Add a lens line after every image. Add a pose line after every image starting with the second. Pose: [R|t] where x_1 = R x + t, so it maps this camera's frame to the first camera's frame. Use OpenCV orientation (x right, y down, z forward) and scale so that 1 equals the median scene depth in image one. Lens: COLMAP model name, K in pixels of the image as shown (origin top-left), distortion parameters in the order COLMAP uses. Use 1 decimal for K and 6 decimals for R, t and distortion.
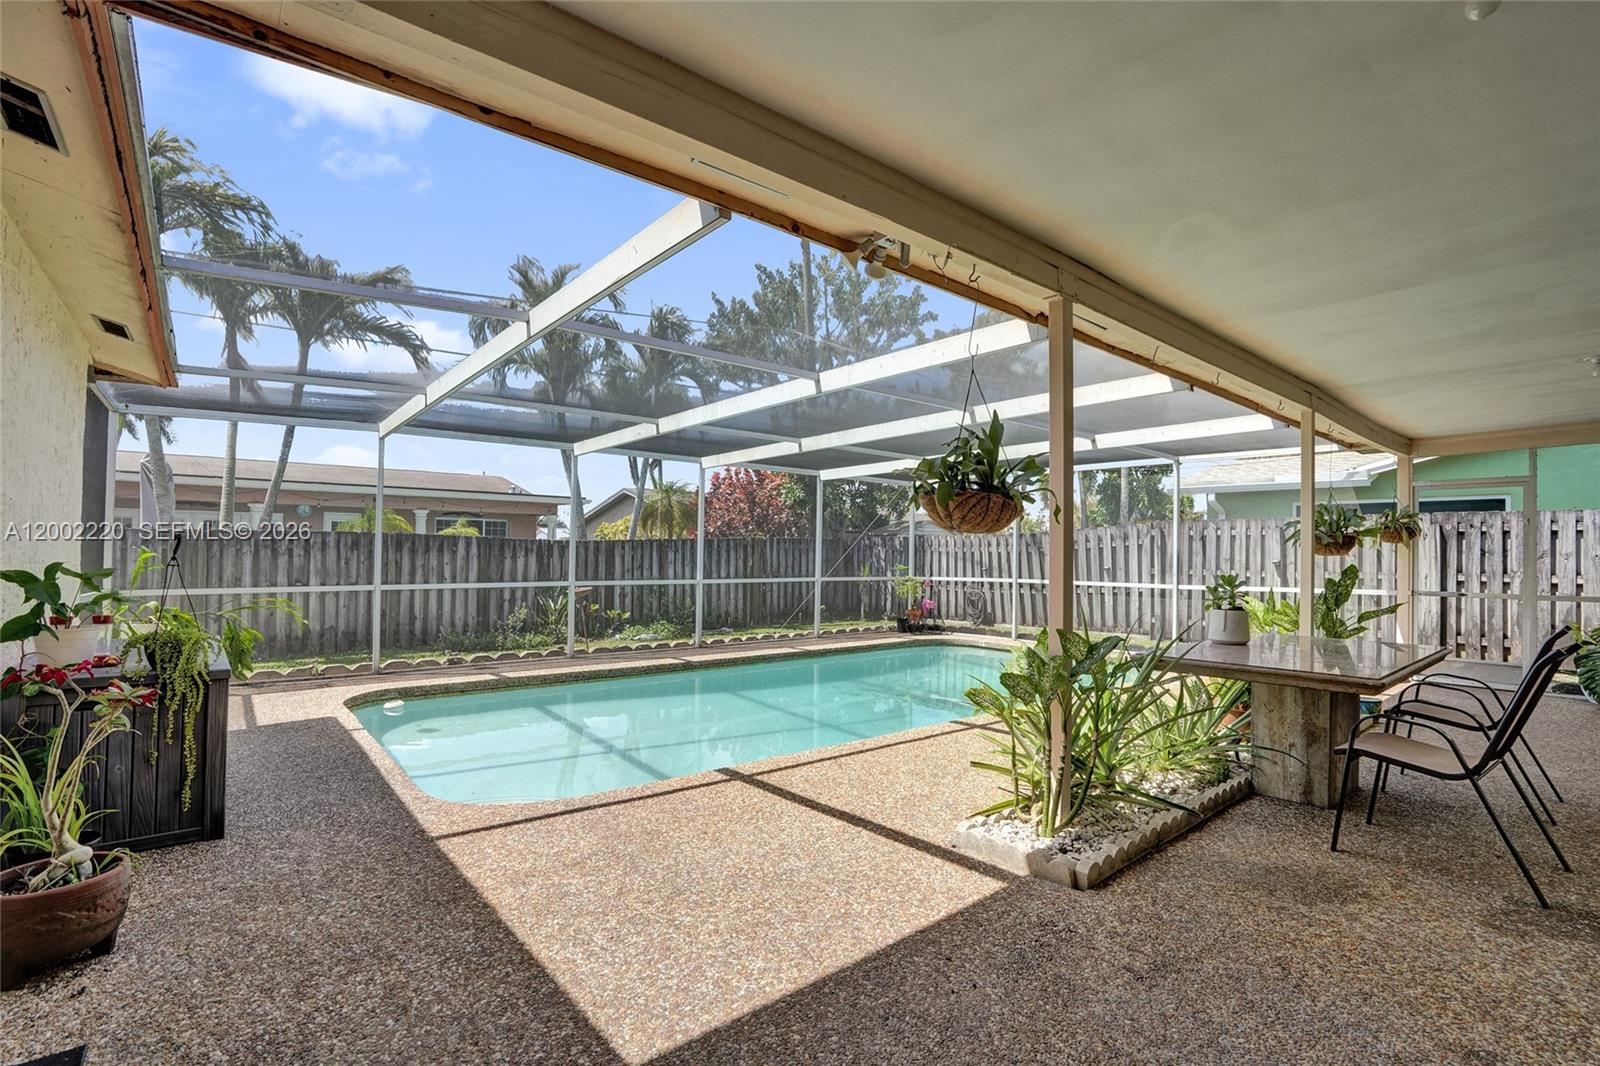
lens RADIAL K [[742.9, 0, 807.3], [0, 742.9, 539.2], [0, 0, 1]] dist [-0.063372, 0.027706]
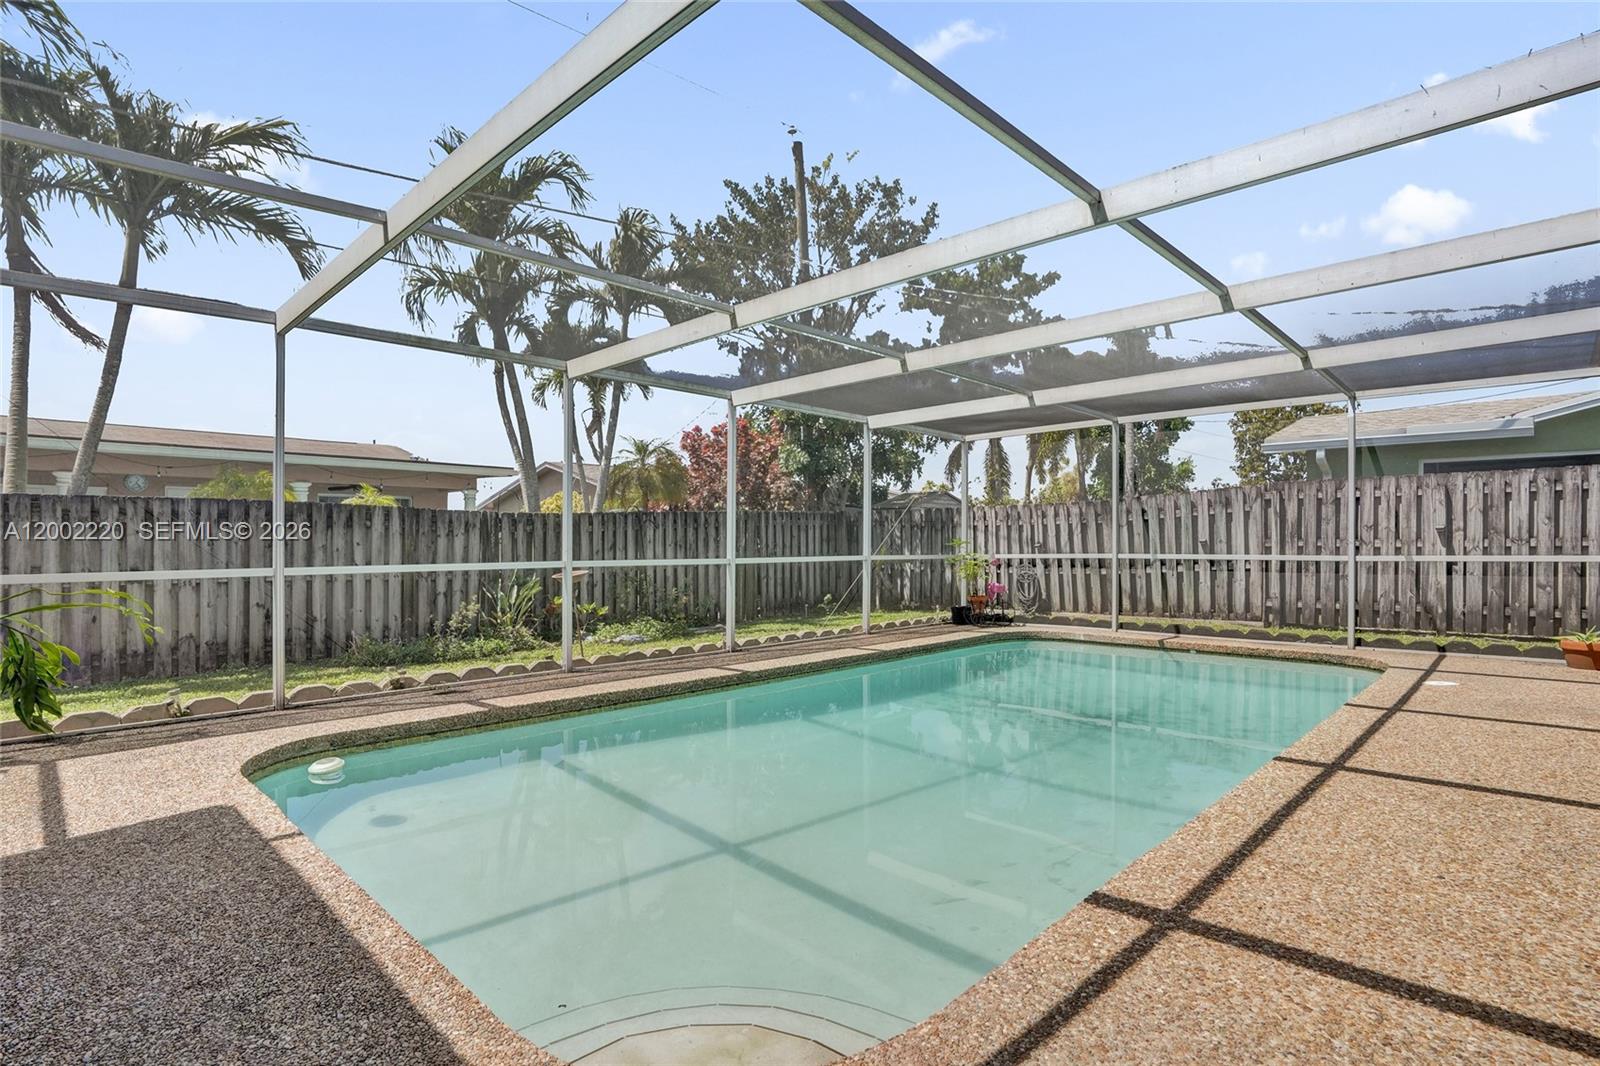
lens RADIAL K [[798.3, 0, 801.4], [0, 798.3, 547.1], [0, 0, 1]] dist [-0.054978, 0.027074]
pose [[0.994460, -0.012301, 0.104397, -0.151139], [0.009737, 0.999639, 0.025036, 0.023268], [-0.104667, -0.023881, 0.994221, 0.201846]]
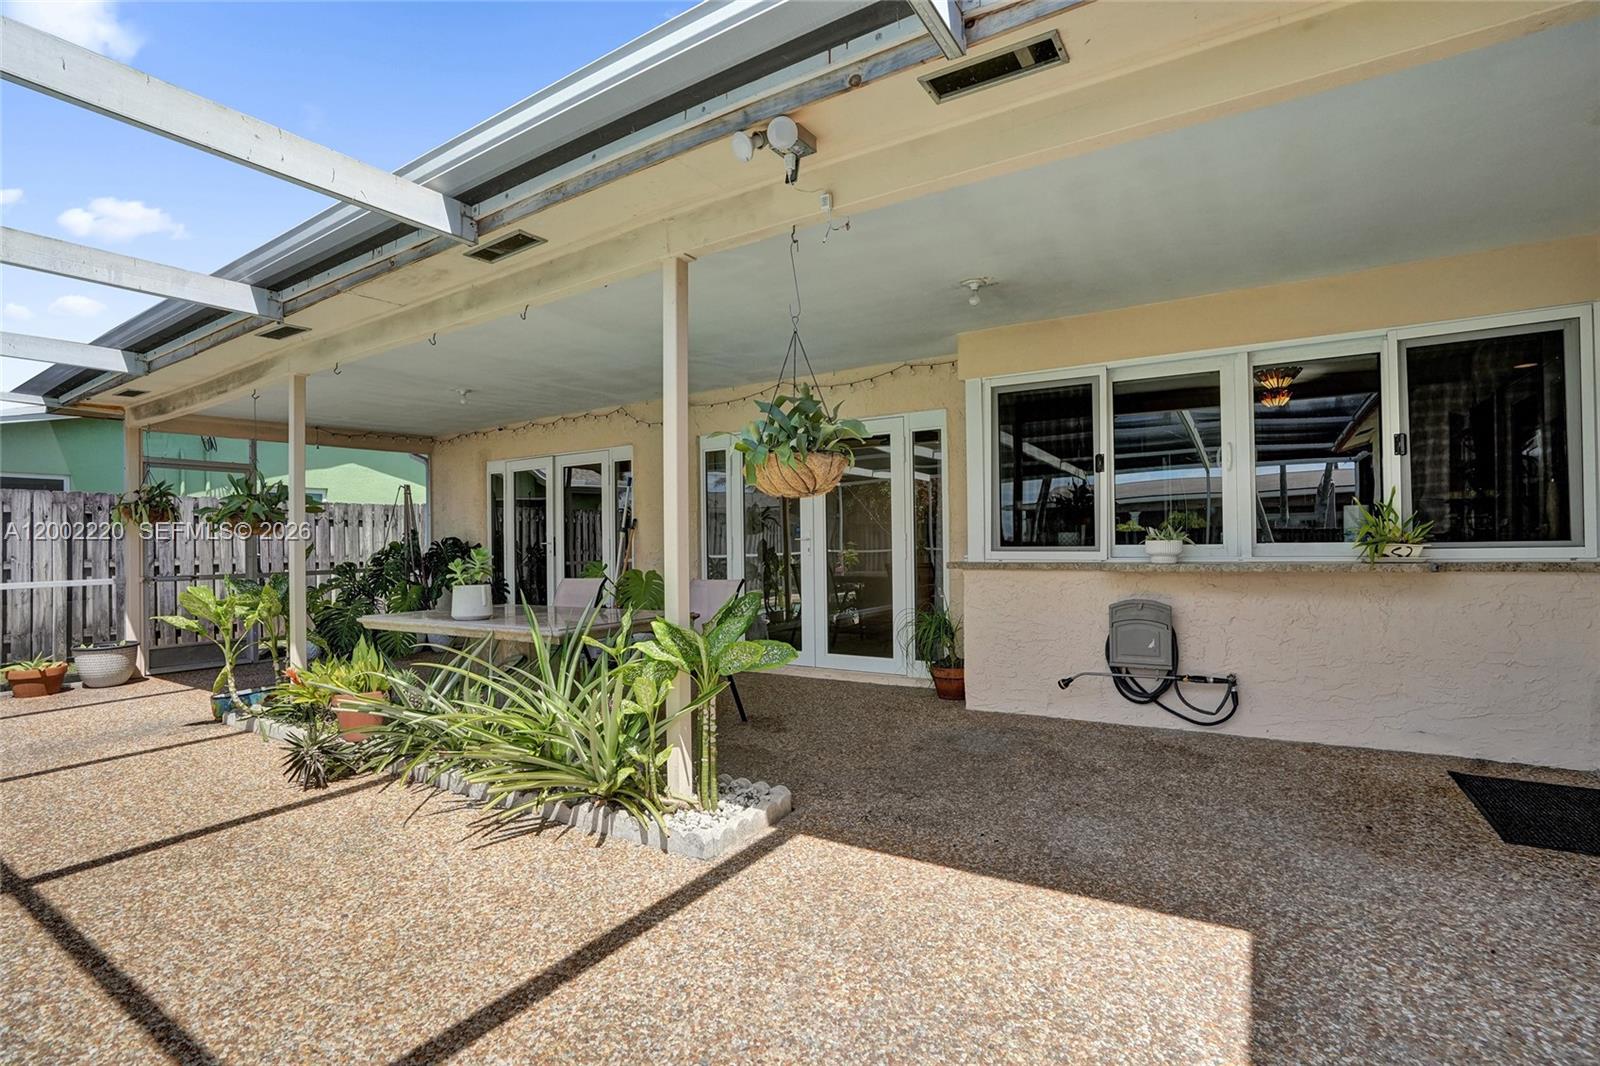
lens RADIAL K [[747.8, 0, 803.3], [0, 747.8, 539.2], [0, 0, 1]] dist [-0.075497, 0.027876]
pose [[-0.312753, -0.000333, 0.949834, -0.189180], [-0.005896, 0.999981, -0.001591, 0.014427], [-0.949816, -0.006098, -0.312749, 0.343642]]
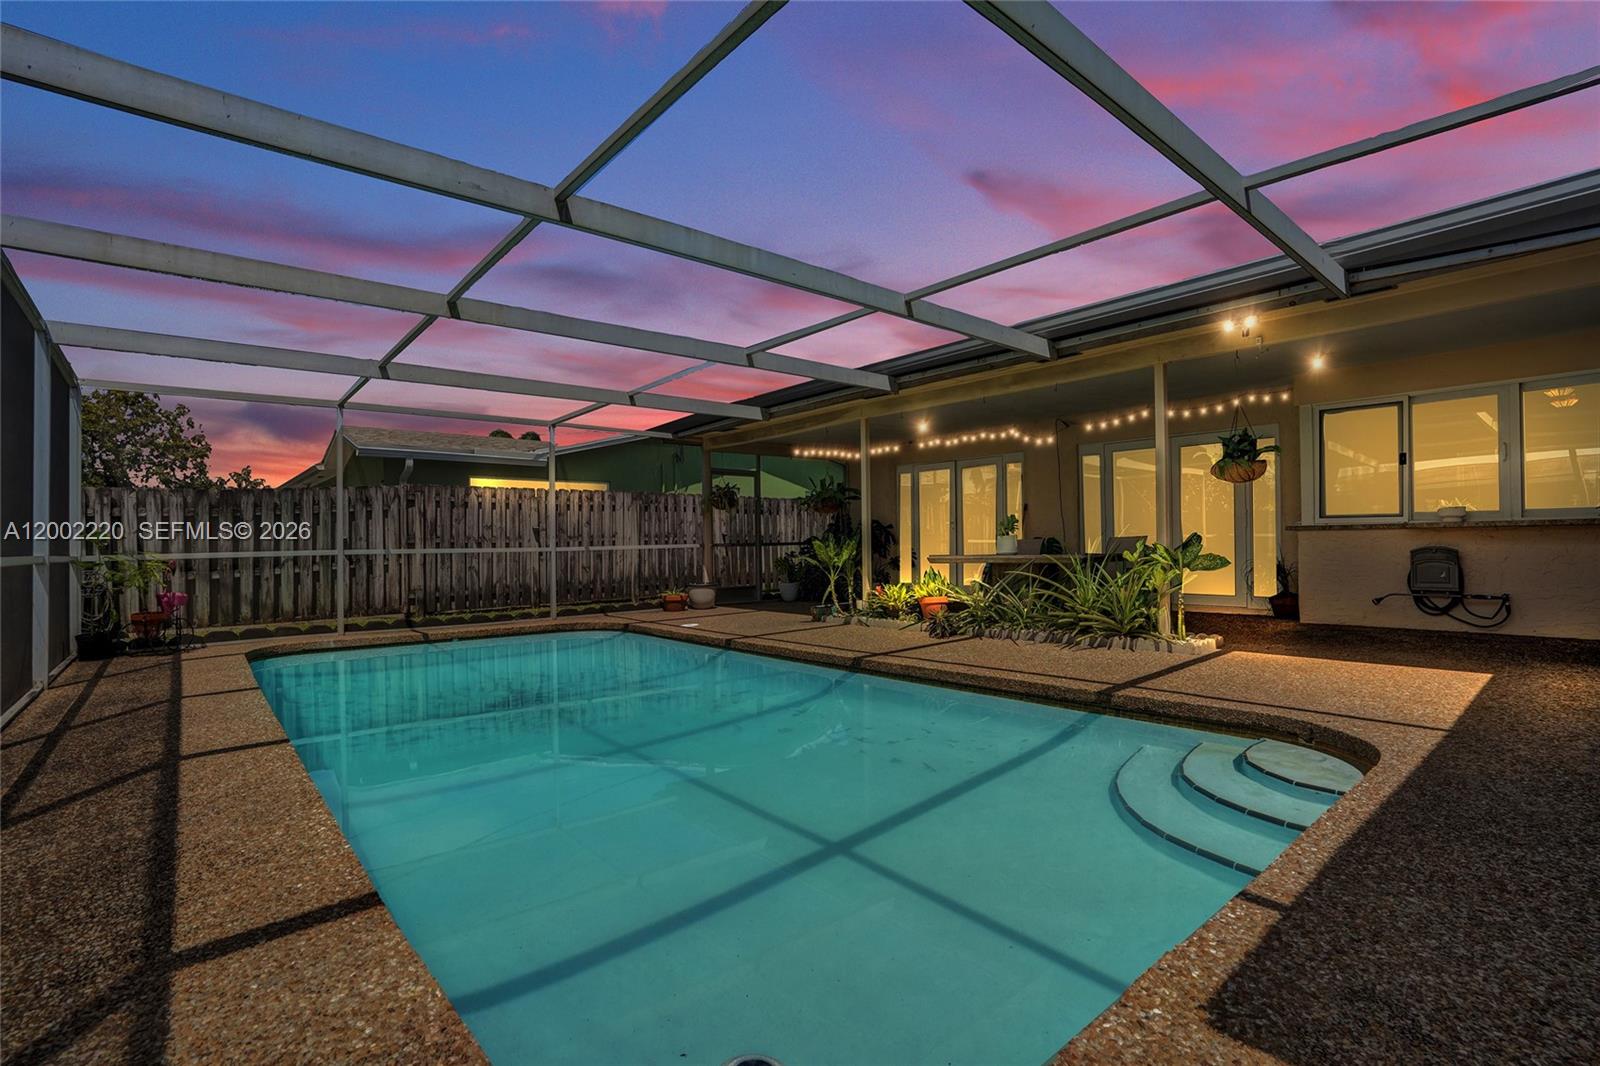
lens RADIAL K [[747.8, 0, 803.3], [0, 747.8, 539.2], [0, 0, 1]] dist [-0.075497, 0.027876]
pose [[-0.019019, -0.004427, 0.999809, -0.468333], [-0.004726, 0.999979, 0.004338, 0.040407], [-0.999808, -0.004642, -0.019040, 0.595103]]
